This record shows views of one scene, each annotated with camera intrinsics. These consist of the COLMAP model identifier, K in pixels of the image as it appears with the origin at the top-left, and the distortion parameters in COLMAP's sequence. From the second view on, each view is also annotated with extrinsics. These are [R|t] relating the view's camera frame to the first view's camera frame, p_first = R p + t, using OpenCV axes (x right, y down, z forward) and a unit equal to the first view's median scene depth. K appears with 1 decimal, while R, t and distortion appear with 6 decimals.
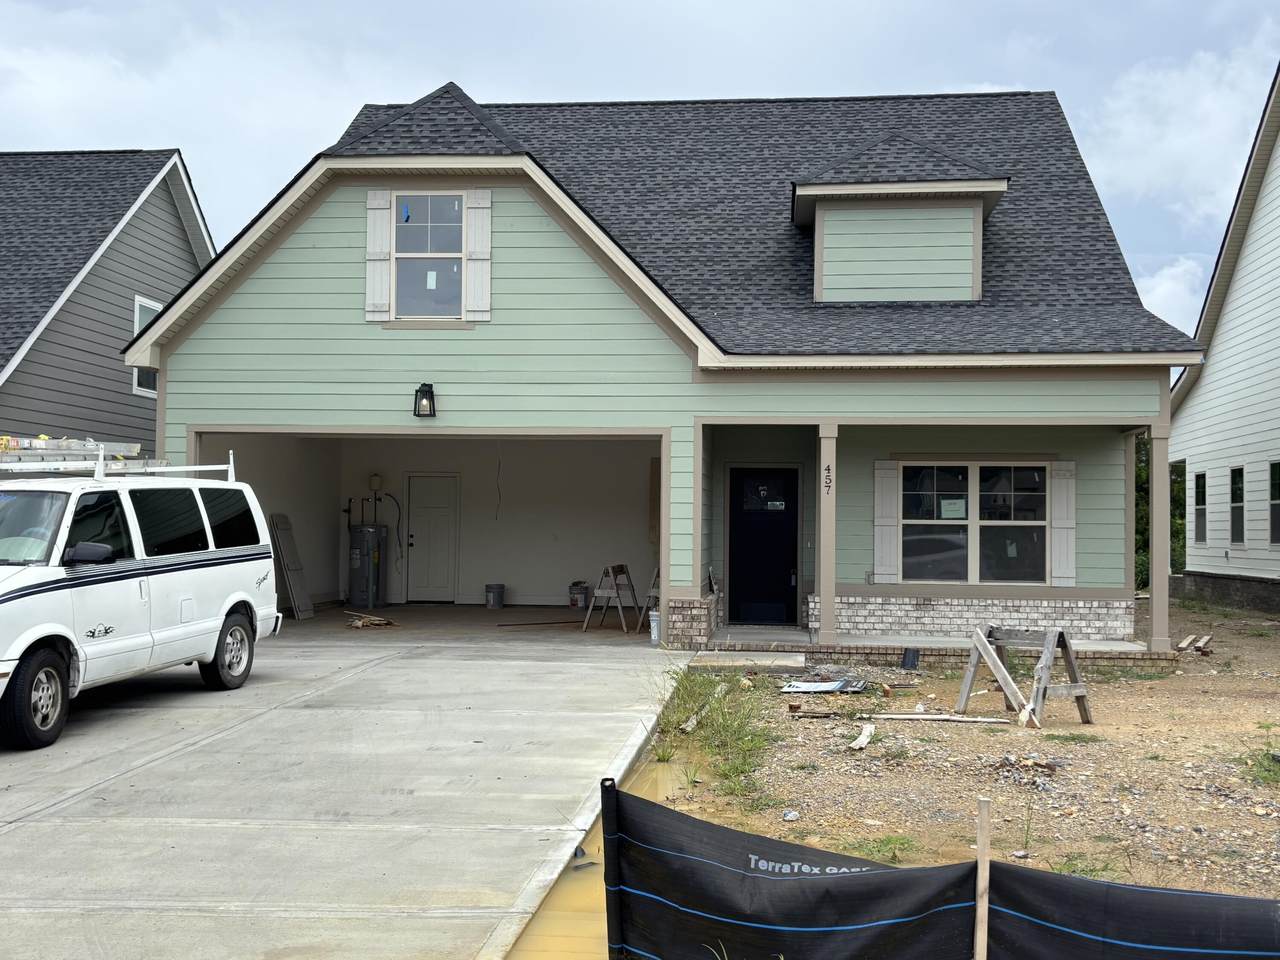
lens RADIAL K [[1452.4, 0, 660.5], [0, 1452.4, 496.8], [0, 0, 1]] dist [0.024325, 0.000000]
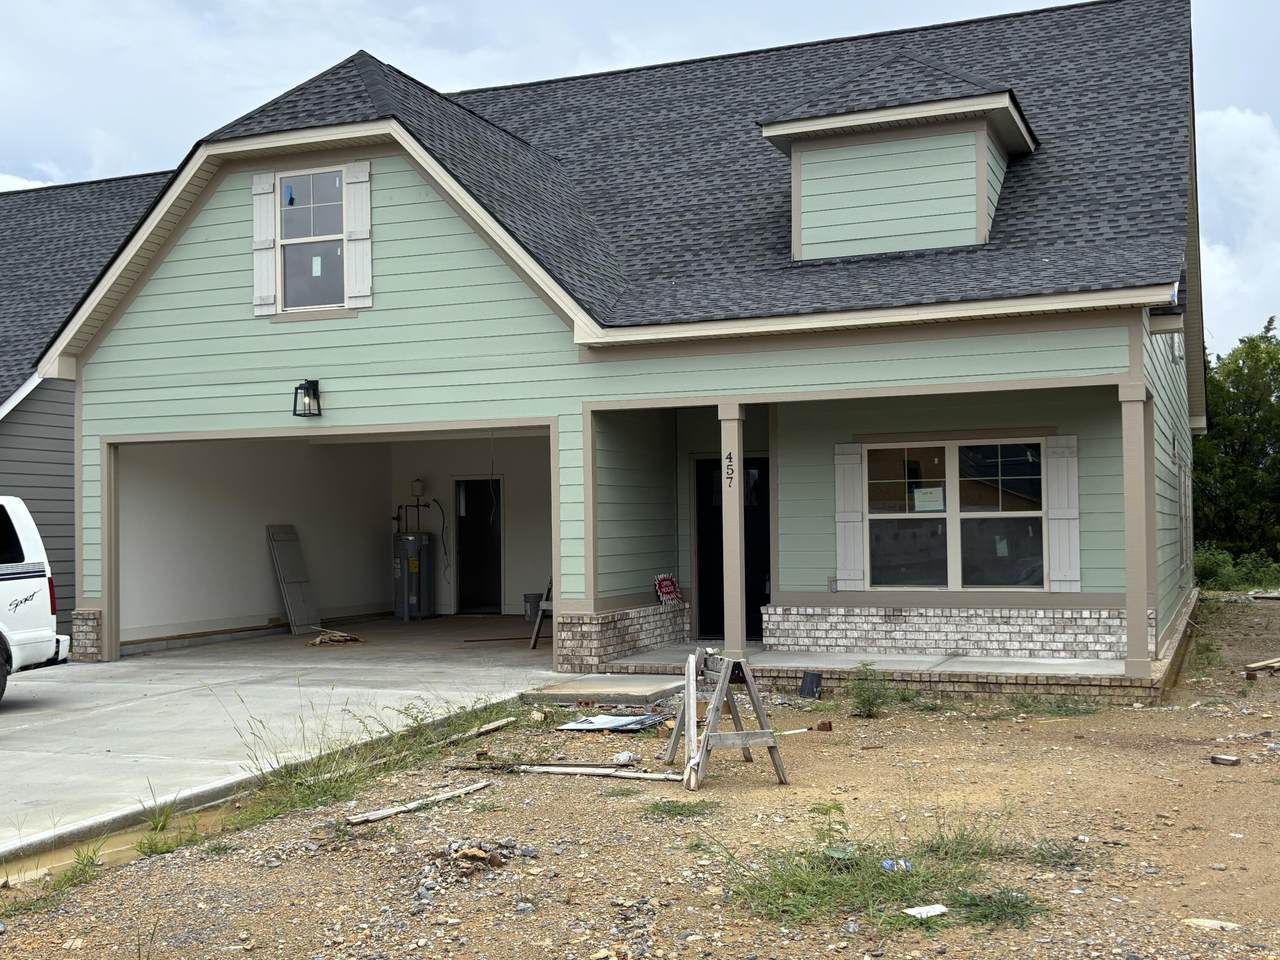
lens RADIAL K [[1452.4, 0, 663.4], [0, 1452.4, 507.8], [0, 0, 1]] dist [0.024325, 0.000000]
pose [[0.961238, -0.028397, -0.274253, 0.283974], [0.030873, 0.999512, 0.004718, 0.004636], [0.273985, -0.013002, 0.961646, 0.168777]]
